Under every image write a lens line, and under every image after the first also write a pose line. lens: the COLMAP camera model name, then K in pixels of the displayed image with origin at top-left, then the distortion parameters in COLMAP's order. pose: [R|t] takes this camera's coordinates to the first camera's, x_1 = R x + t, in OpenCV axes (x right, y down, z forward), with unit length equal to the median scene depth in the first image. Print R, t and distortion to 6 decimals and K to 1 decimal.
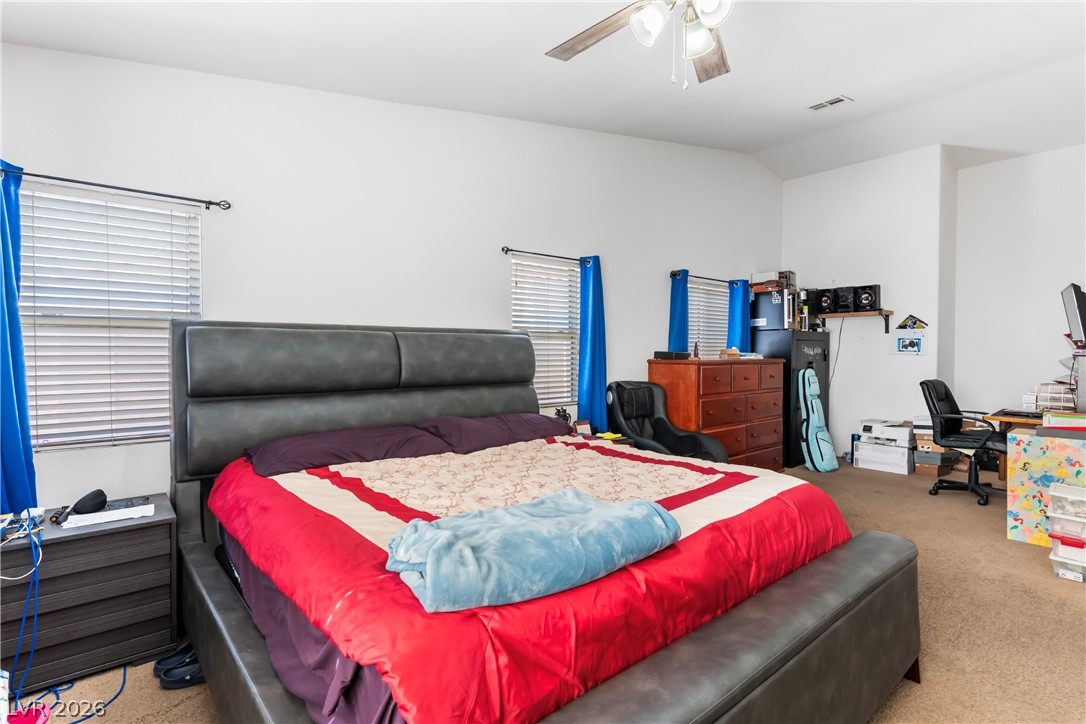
lens RADIAL K [[519.3, 0, 536.8], [0, 519.3, 356.8], [0, 0, 1]] dist [-0.001138, 0.000578]
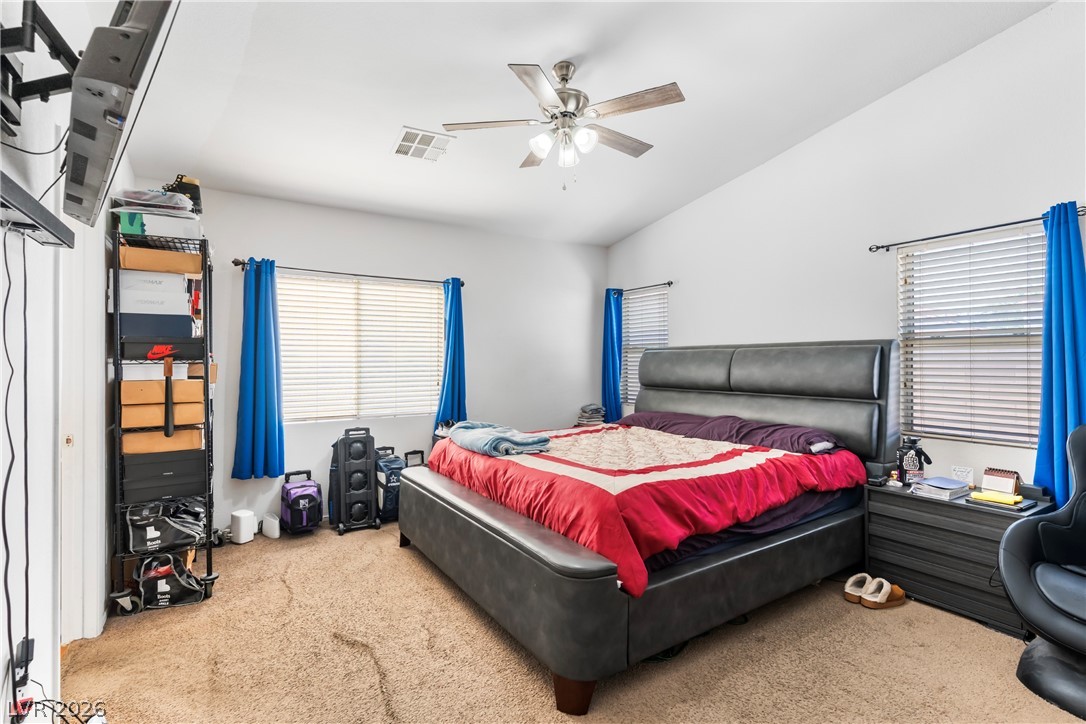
lens RADIAL K [[519.3, 0, 546.1], [0, 519.3, 359.0], [0, 0, 1]] dist [-0.001138, 0.000578]
pose [[-0.132452, -0.000835, -0.991189, 0.606117], [-0.005341, 0.999986, -0.000129, -0.010568], [0.991175, 0.005277, -0.132454, 0.384407]]
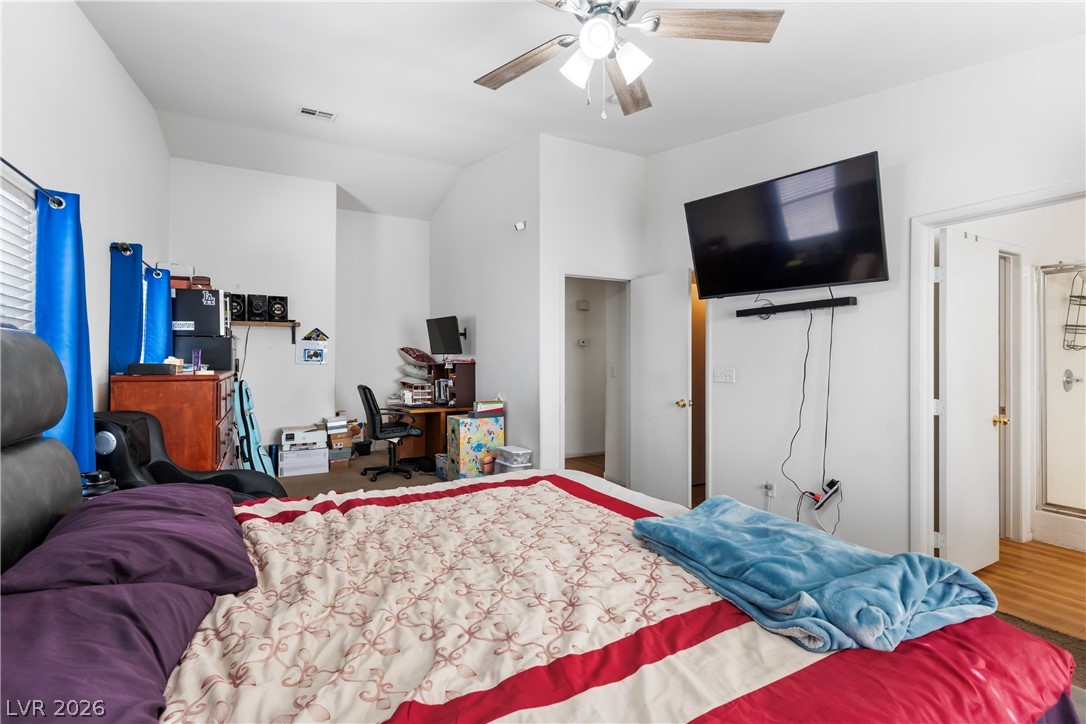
lens RADIAL K [[519.3, 0, 543.4], [0, 519.3, 357.4], [0, 0, 1]] dist [-0.001138, 0.000578]
pose [[0.204151, 0.001177, 0.978939, -0.260425], [0.013863, 0.999896, -0.004093, -0.006766], [-0.978841, 0.014407, 0.204113, 0.304048]]
